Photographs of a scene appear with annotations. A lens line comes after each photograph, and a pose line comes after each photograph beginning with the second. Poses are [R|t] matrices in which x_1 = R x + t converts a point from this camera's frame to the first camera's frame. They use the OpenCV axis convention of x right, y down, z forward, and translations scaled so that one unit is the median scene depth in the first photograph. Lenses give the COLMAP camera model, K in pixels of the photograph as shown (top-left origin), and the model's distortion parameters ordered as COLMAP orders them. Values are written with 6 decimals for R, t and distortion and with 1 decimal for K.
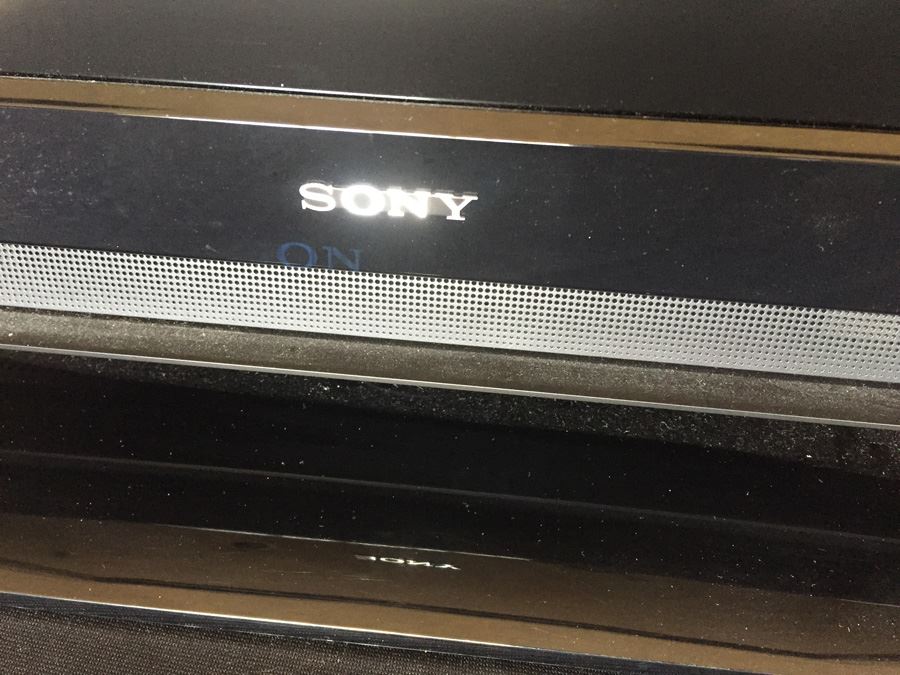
lens RADIAL K [[777.8, 0, 450.0], [0, 777.8, 337.5], [0, 0, 1]] dist [0.089219, -0.150280]
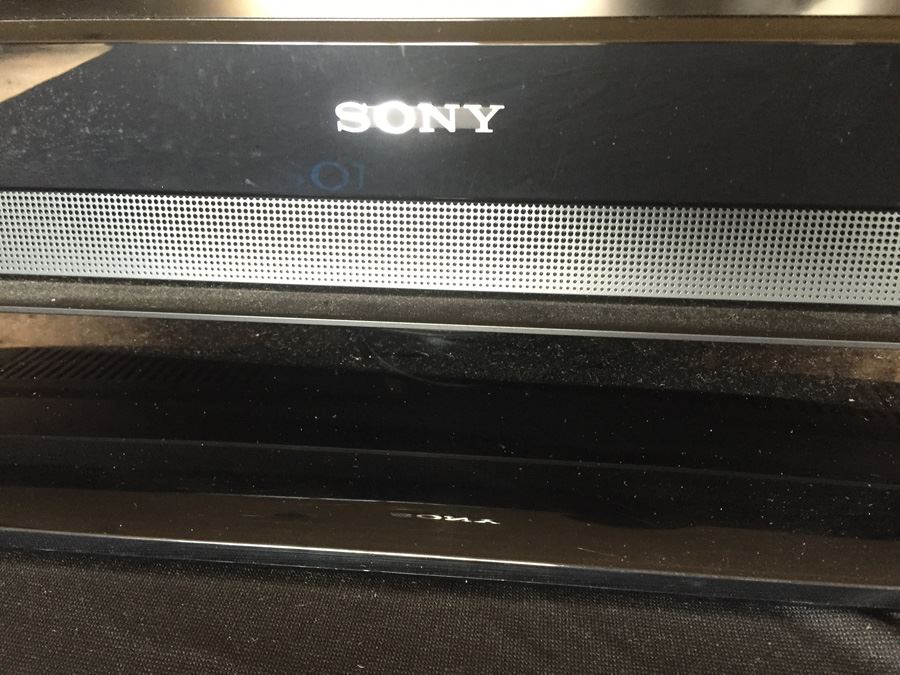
lens RADIAL K [[777.8, 0, 450.0], [0, 777.8, 337.5], [0, 0, 1]] dist [0.089219, -0.150280]
pose [[0.999265, -0.029656, -0.024270, -0.017072], [0.025054, 0.984808, -0.171827, 0.244157], [0.028997, 0.171093, 0.984828, 0.010288]]
